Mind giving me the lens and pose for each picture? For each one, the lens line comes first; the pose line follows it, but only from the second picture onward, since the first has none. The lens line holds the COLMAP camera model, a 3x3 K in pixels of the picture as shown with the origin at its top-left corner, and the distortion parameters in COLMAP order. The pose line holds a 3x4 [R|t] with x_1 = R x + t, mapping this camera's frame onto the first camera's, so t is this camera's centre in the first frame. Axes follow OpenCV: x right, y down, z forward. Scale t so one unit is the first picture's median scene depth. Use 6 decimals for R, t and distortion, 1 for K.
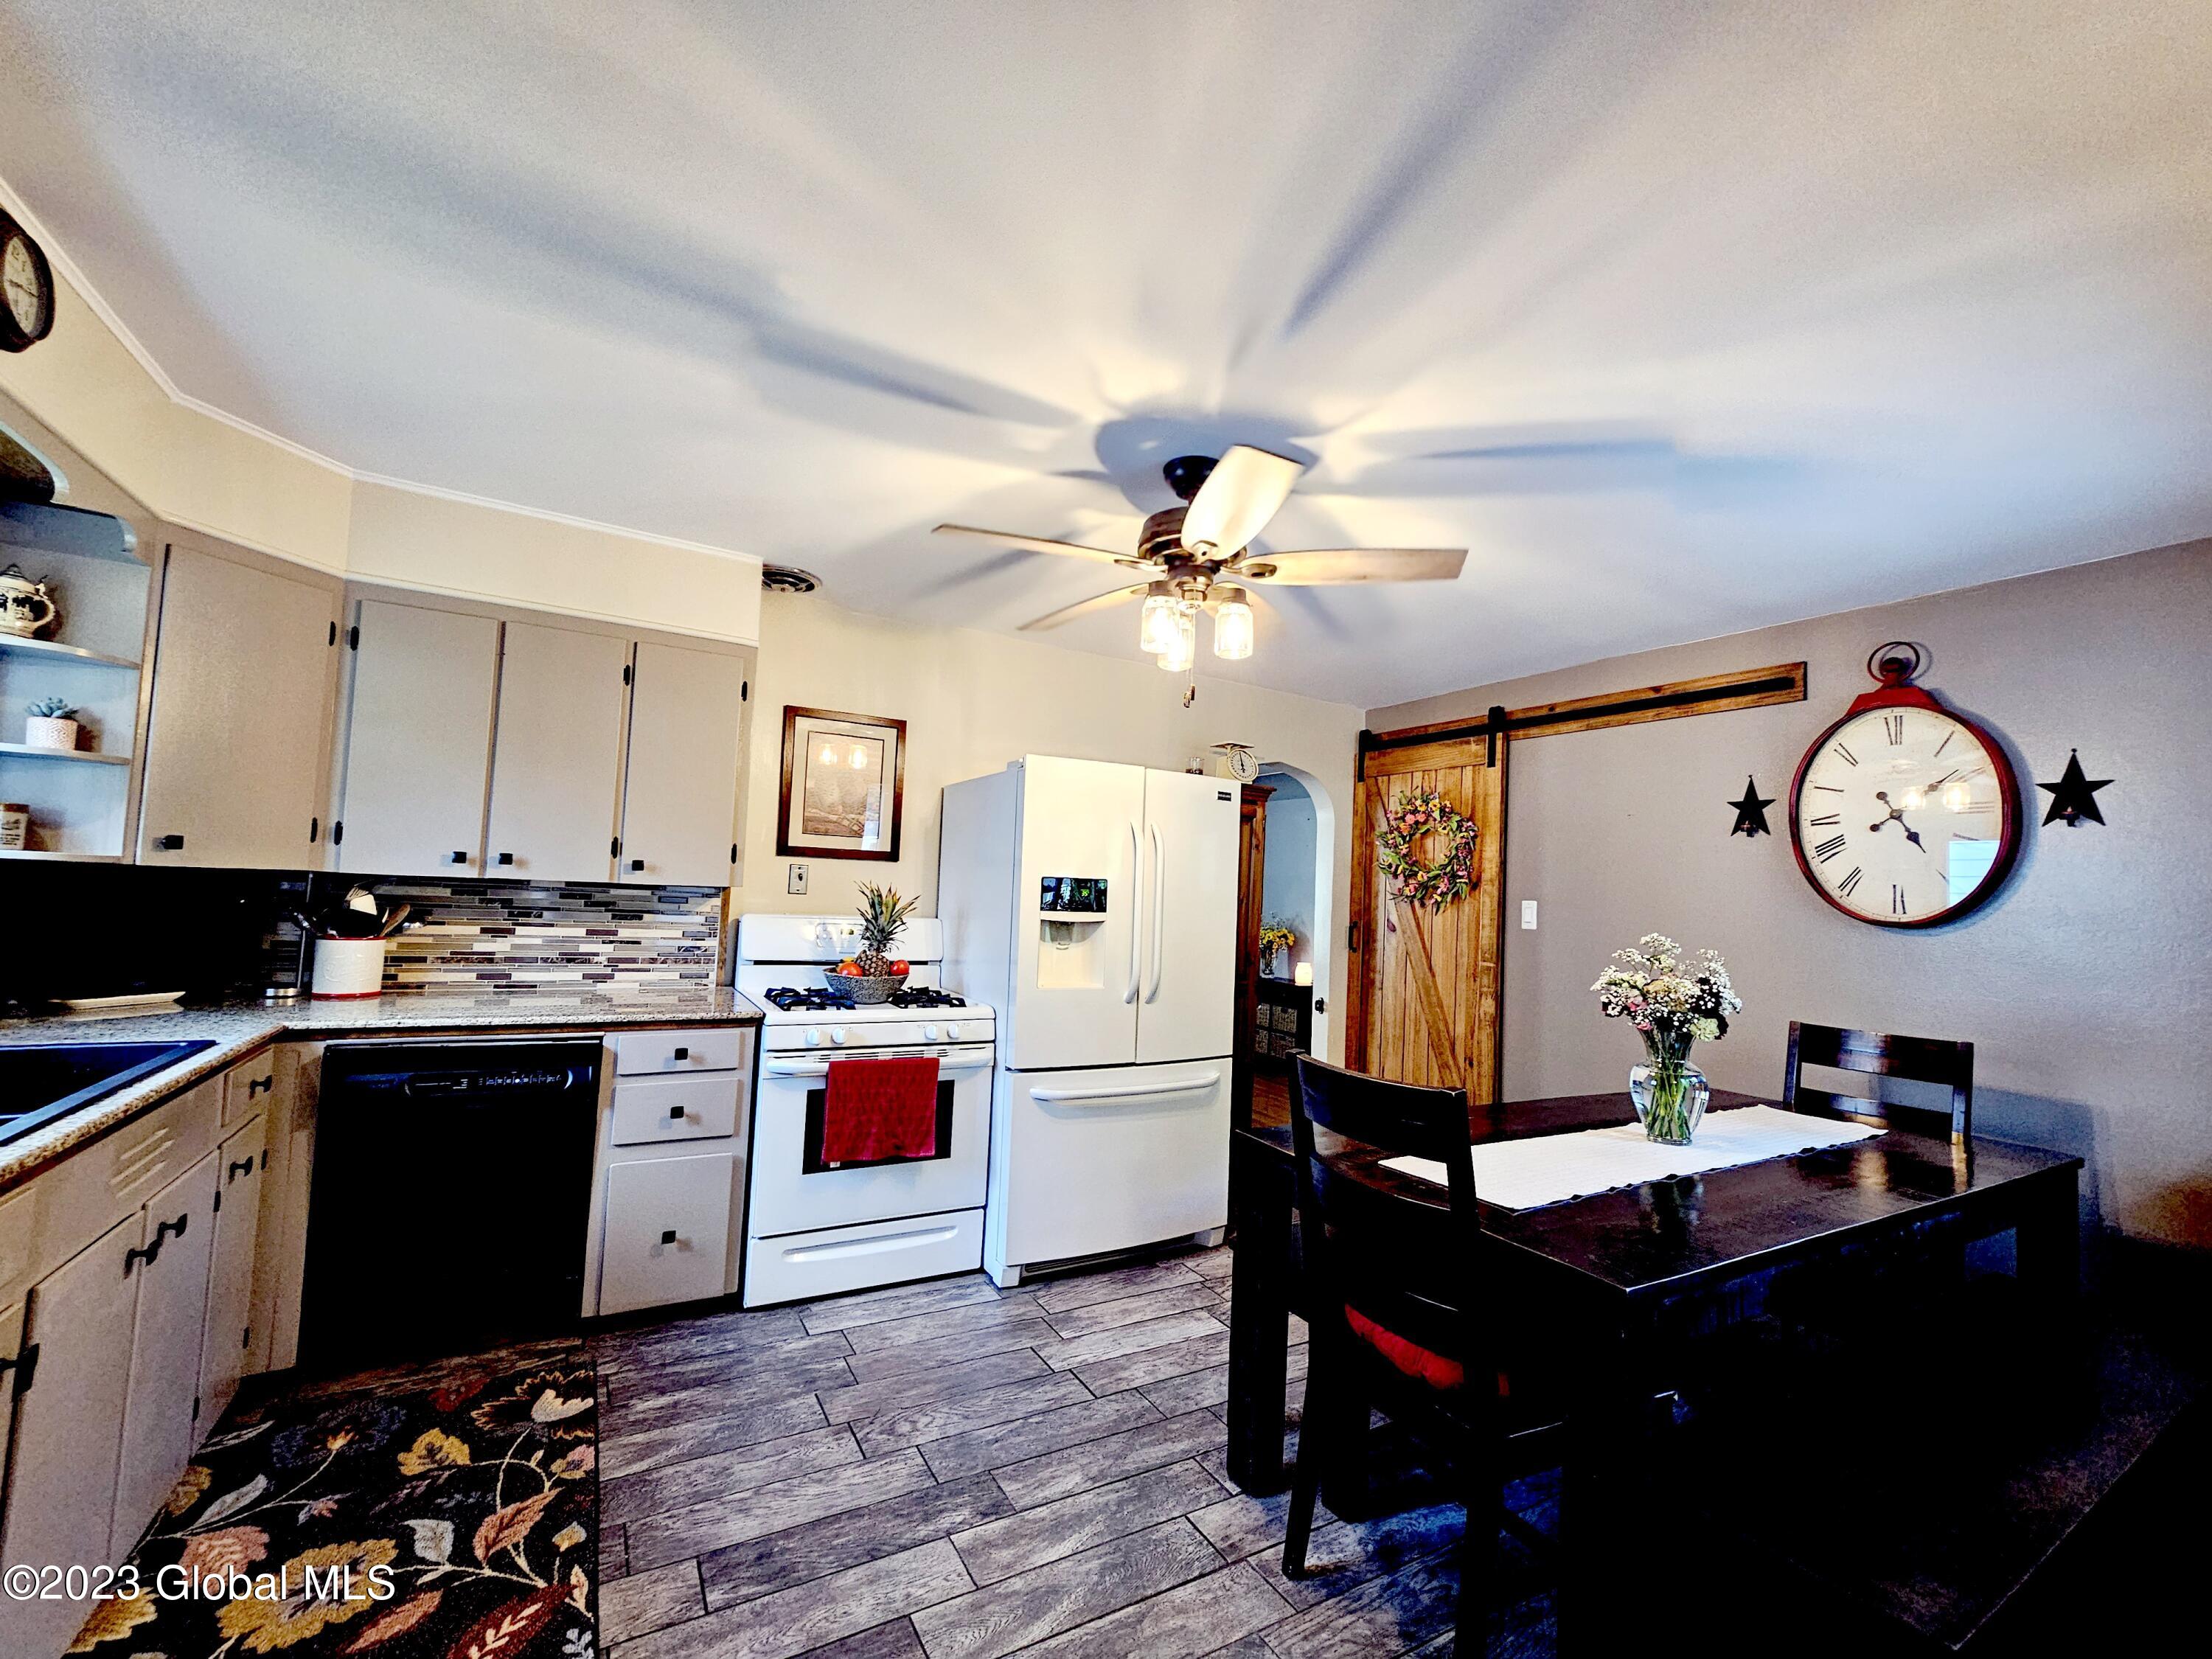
lens RADIAL K [[900.2, 0, 1102.2], [0, 900.2, 847.1], [0, 0, 1]] dist [-0.003159, -0.000353]
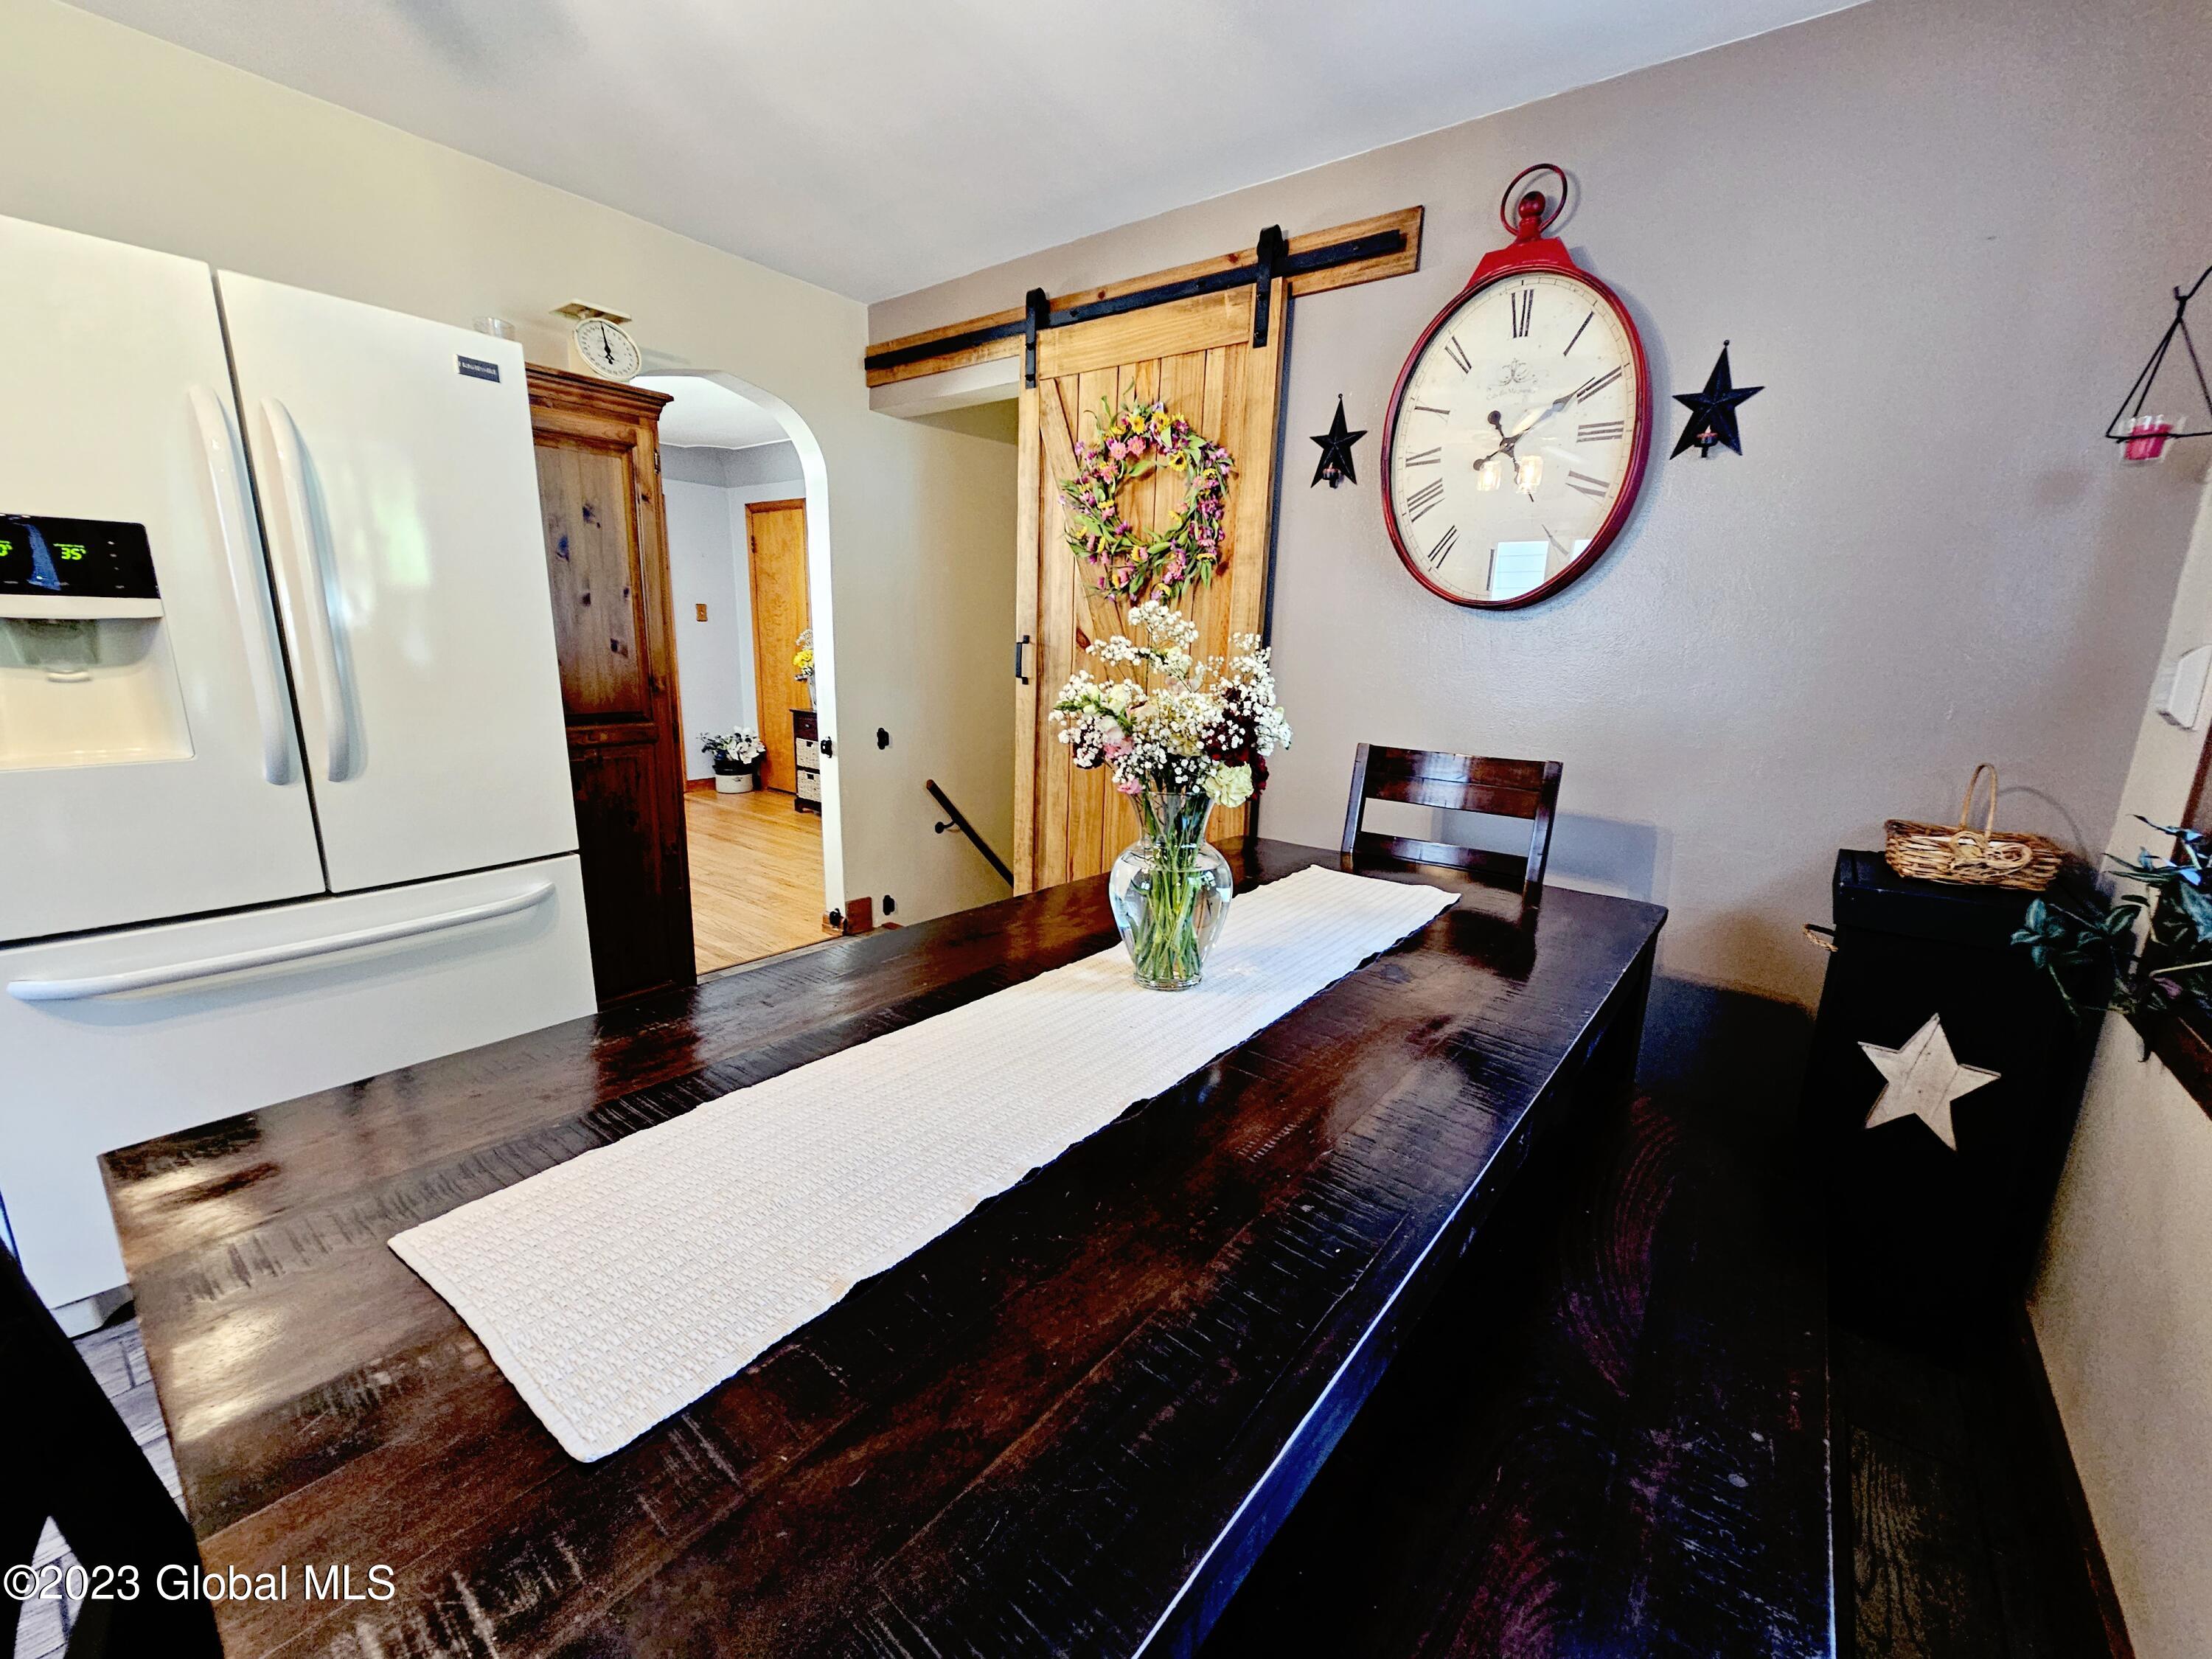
lens RADIAL K [[896.1, 0, 1104.6], [0, 896.1, 837.2], [0, 0, 1]] dist [-0.000756, -0.000531]
pose [[0.927614, -0.101627, 0.359449, 0.327336], [-0.006374, 0.957832, 0.287257, 0.064404], [-0.373485, -0.268755, 0.887851, 0.440057]]
